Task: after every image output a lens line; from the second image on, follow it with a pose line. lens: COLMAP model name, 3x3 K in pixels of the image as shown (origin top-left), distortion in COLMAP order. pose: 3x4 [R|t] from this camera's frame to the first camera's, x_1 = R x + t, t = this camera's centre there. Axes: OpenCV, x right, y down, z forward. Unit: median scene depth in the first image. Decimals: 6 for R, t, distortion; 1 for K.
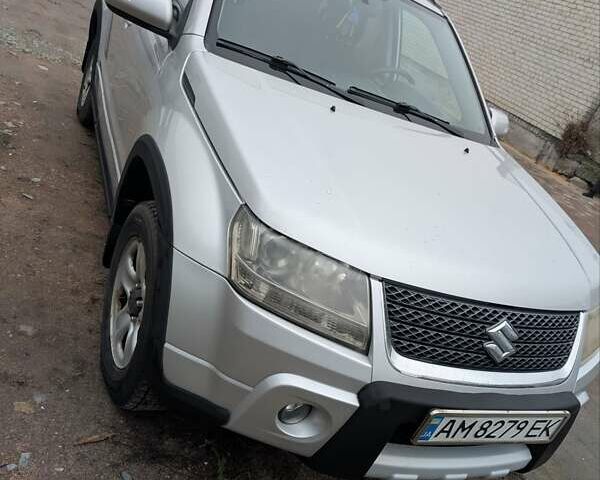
lens RADIAL K [[553.6, 0, 298.0], [0, 553.6, 253.8], [0, 0, 1]] dist [0.086702, -0.165297]
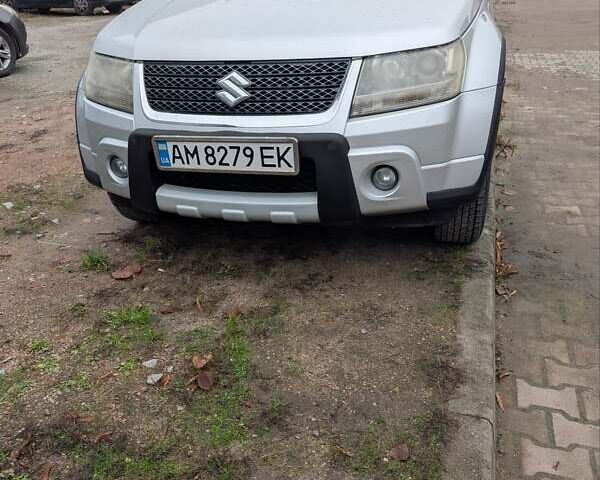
lens RADIAL K [[553.6, 0, 298.0], [0, 553.6, 253.8], [0, 0, 1]] dist [0.086702, -0.165297]
pose [[0.728853, -0.106190, -0.676386, 1.293559], [0.042095, 0.992981, -0.110534, 0.675549], [0.683375, 0.052090, 0.728207, 0.220690]]
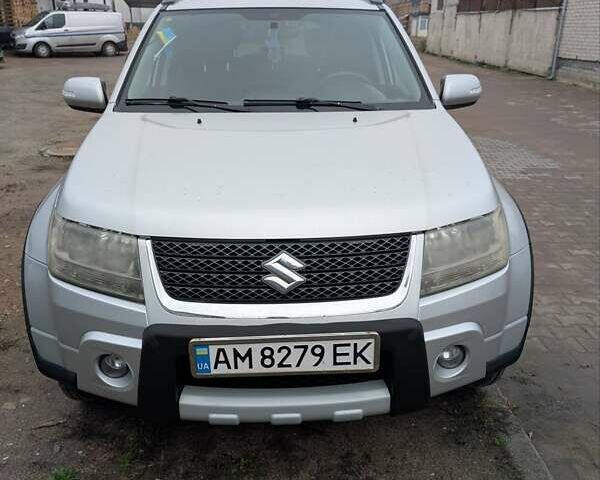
lens RADIAL K [[553.6, 0, 298.0], [0, 553.6, 253.8], [0, 0, 1]] dist [0.086702, -0.165297]
pose [[0.889738, -0.228941, -0.394907, 0.820537], [0.173723, 0.969860, -0.170857, 0.308784], [0.422121, 0.083414, 0.902694, 0.076450]]
